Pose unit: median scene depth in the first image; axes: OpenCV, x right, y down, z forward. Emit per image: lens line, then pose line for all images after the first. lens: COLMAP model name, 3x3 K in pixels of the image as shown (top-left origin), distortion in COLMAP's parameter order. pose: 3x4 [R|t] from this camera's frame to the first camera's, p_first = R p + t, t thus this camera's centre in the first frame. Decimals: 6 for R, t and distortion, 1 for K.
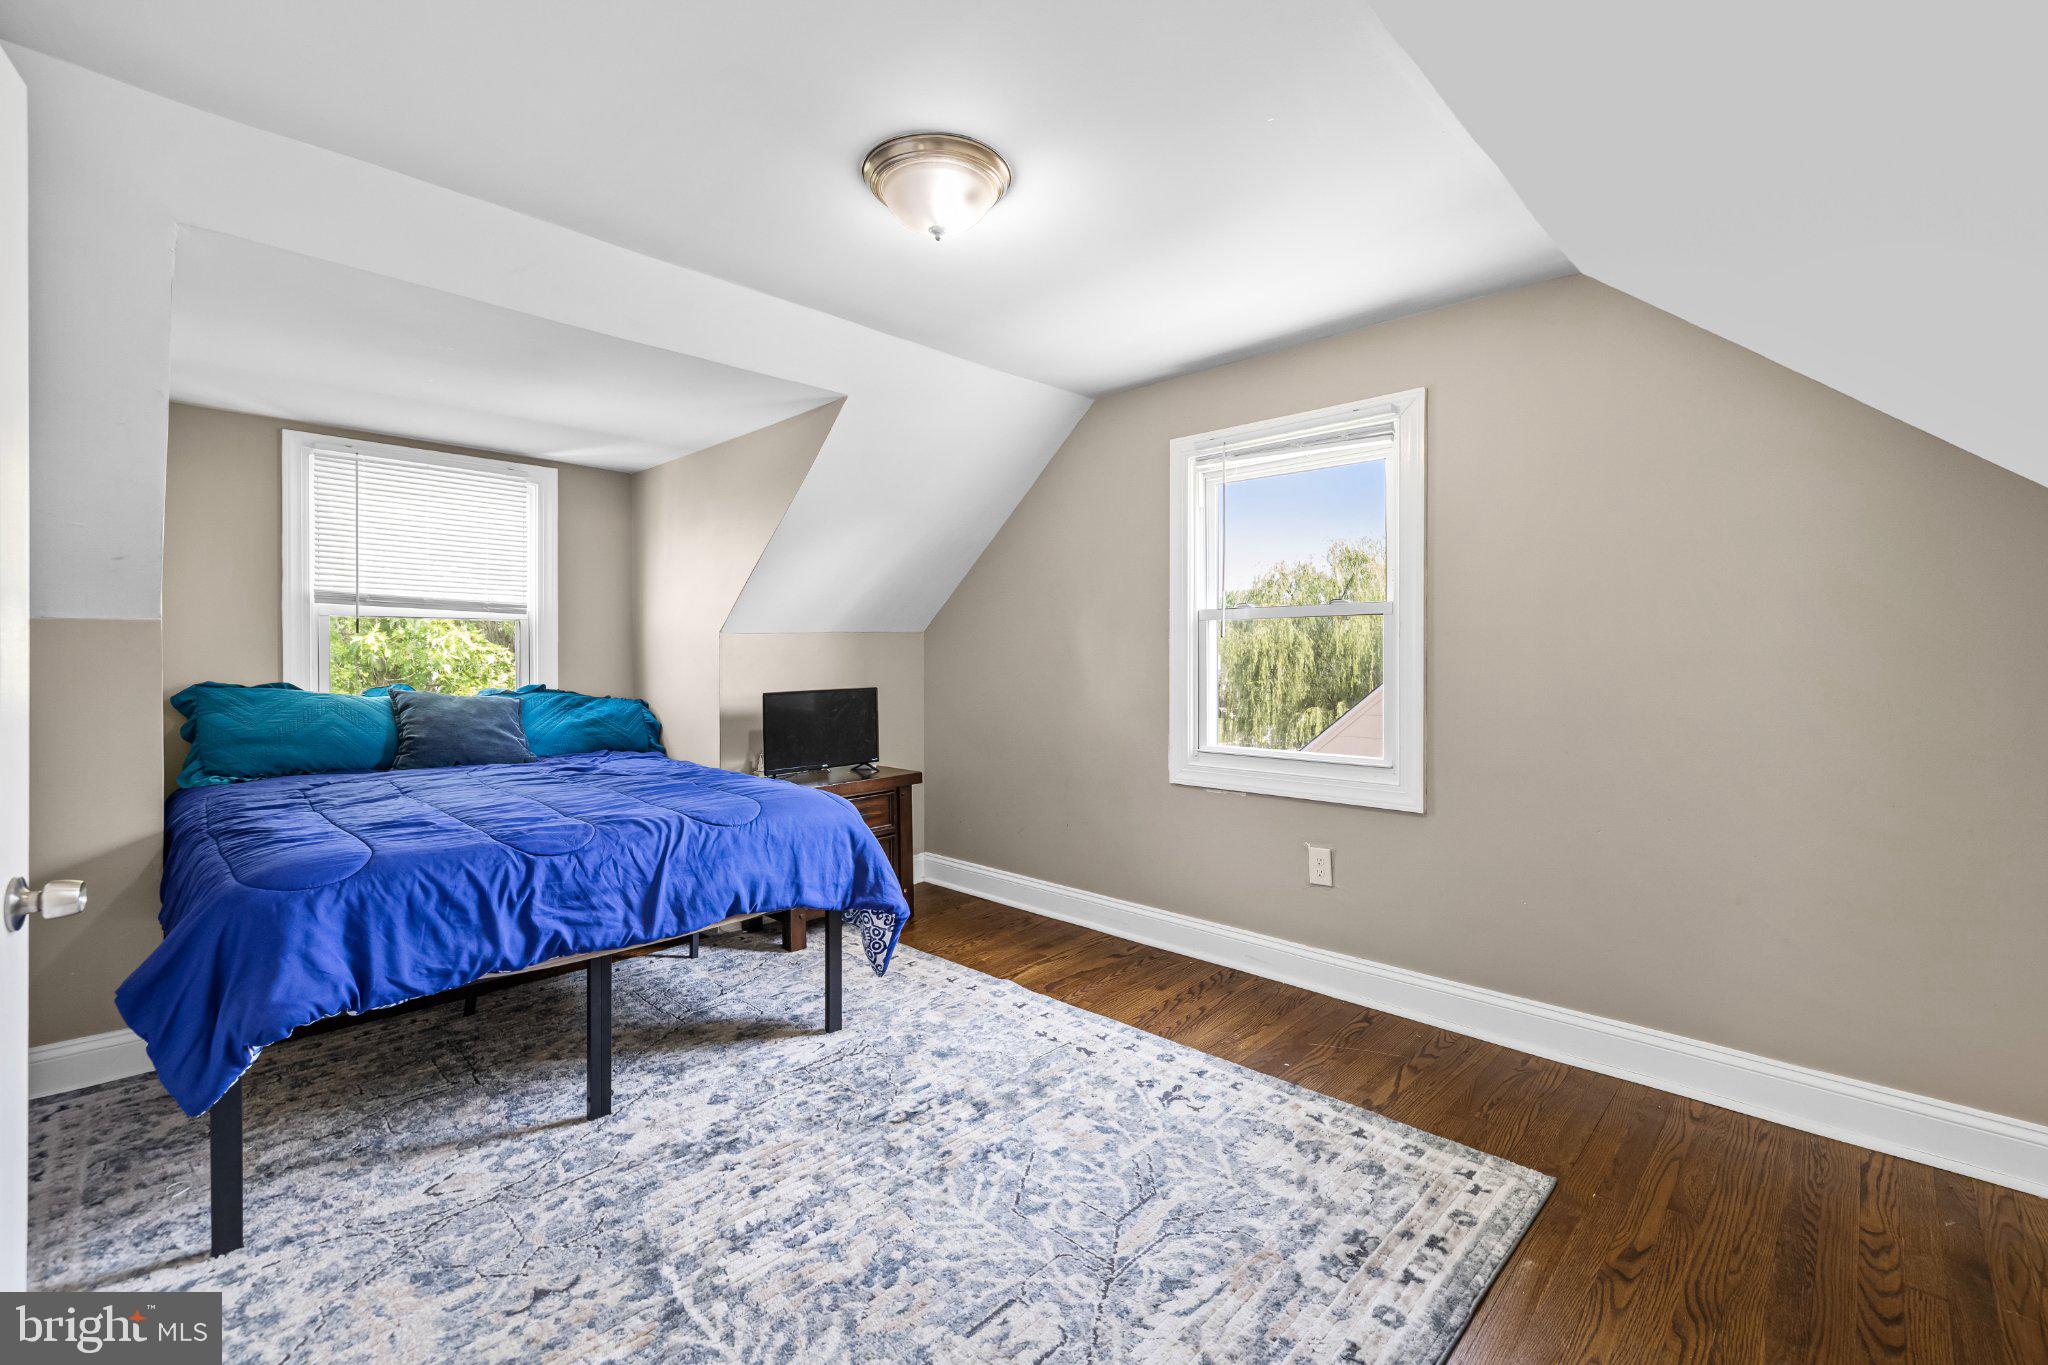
lens RADIAL K [[890.4, 0, 1027.3], [0, 890.4, 656.0], [0, 0, 1]] dist [0.001969, 0.000123]
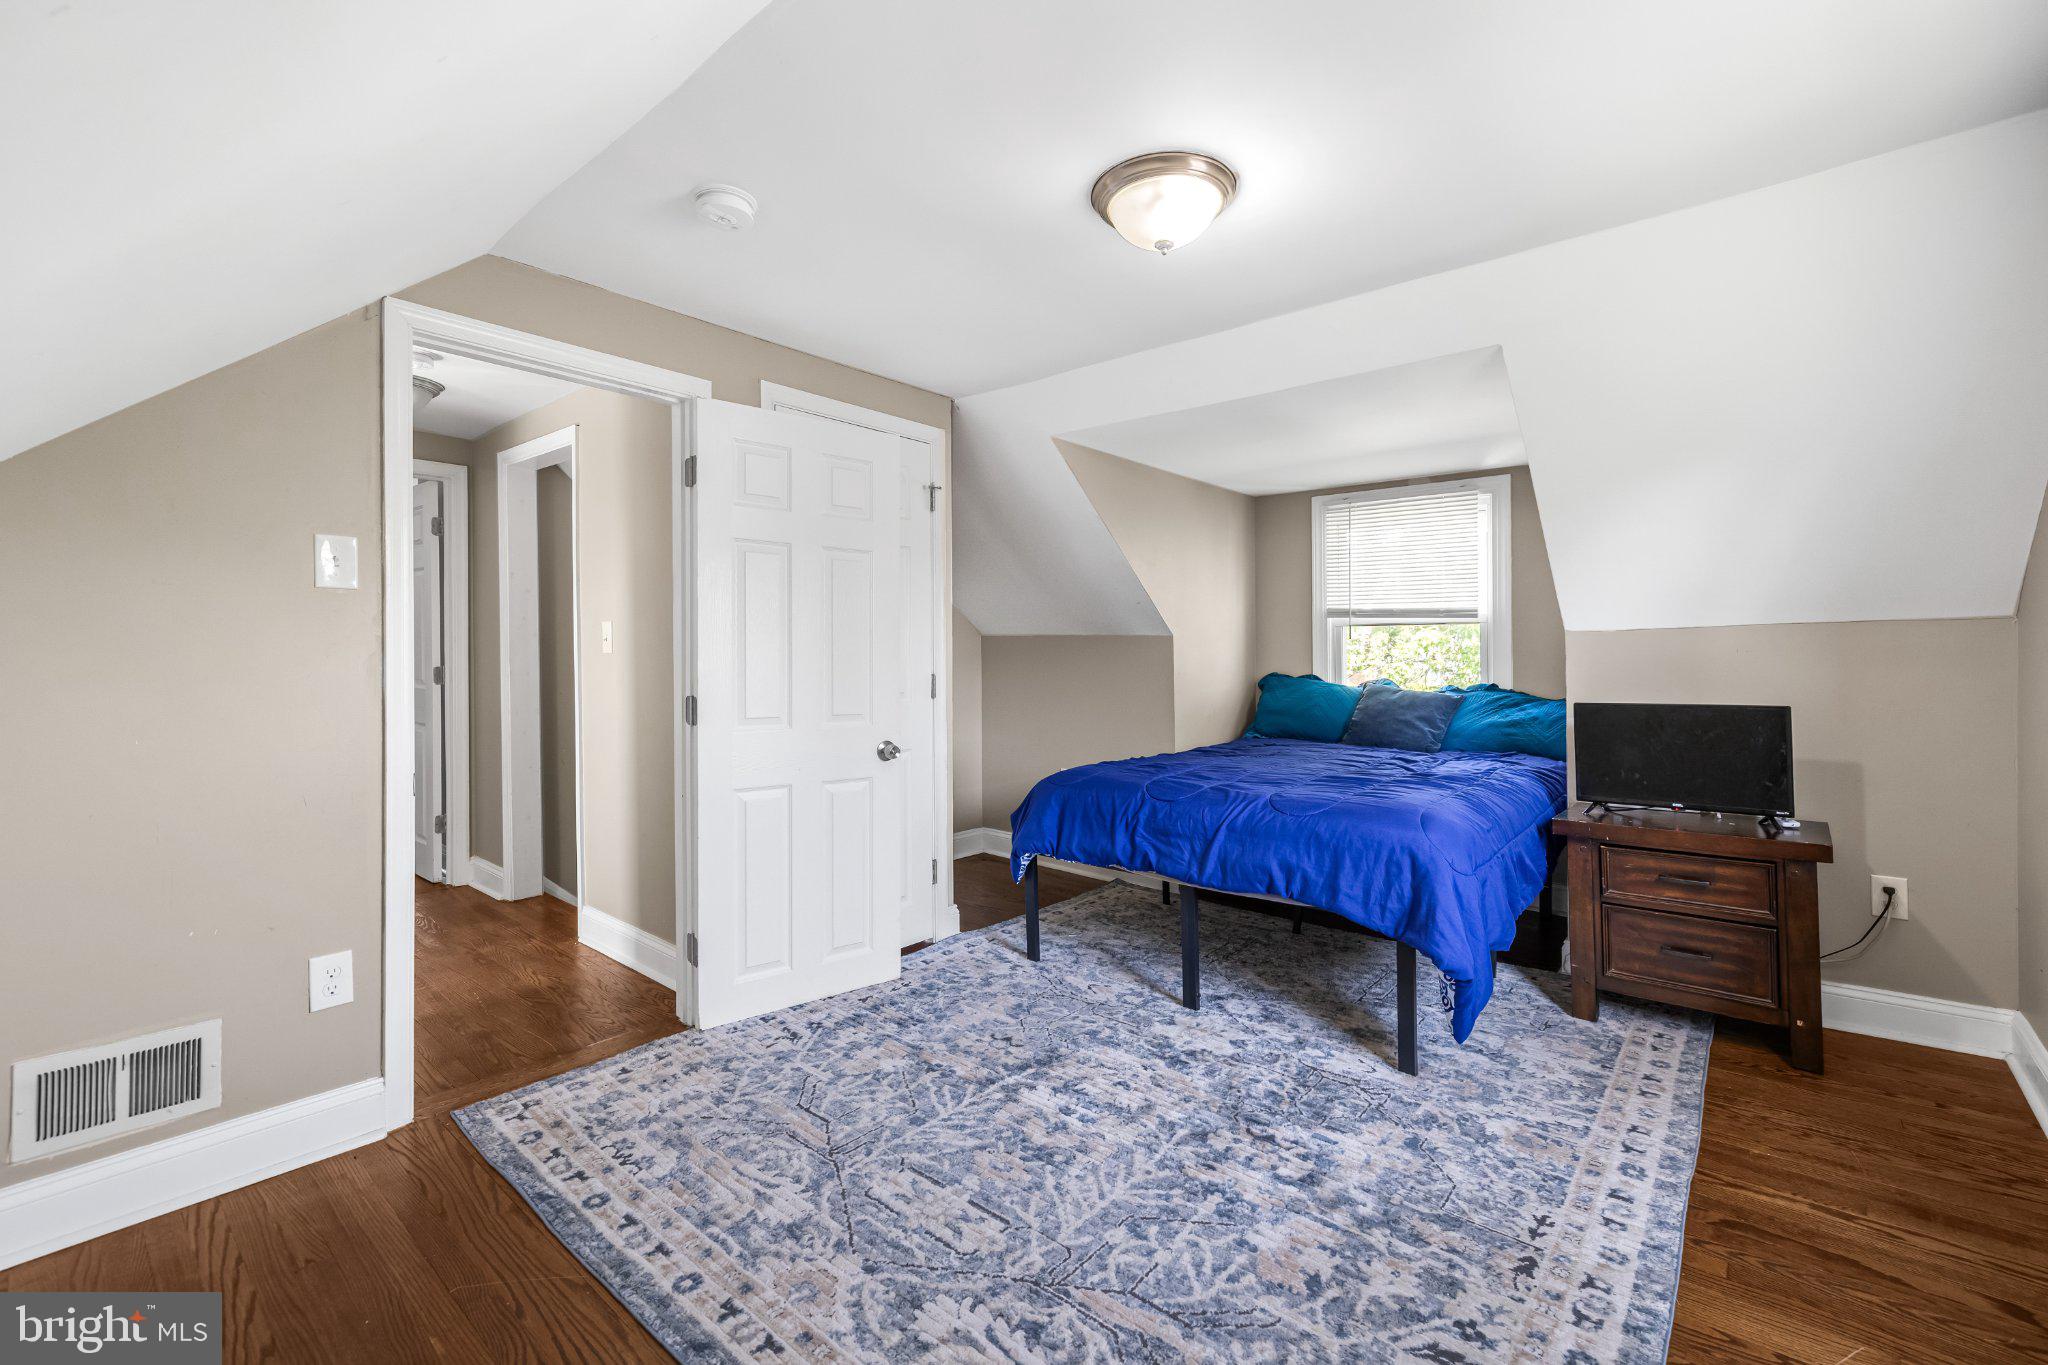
lens RADIAL K [[864.8, 0, 1021.6], [0, 864.8, 667.3], [0, 0, 1]] dist [0.001502, 0.000140]
pose [[0.051098, 0.017008, -0.998549, 0.755301], [-0.002033, 0.999855, 0.016927, -0.006301], [0.998692, 0.001166, 0.051125, 0.669744]]
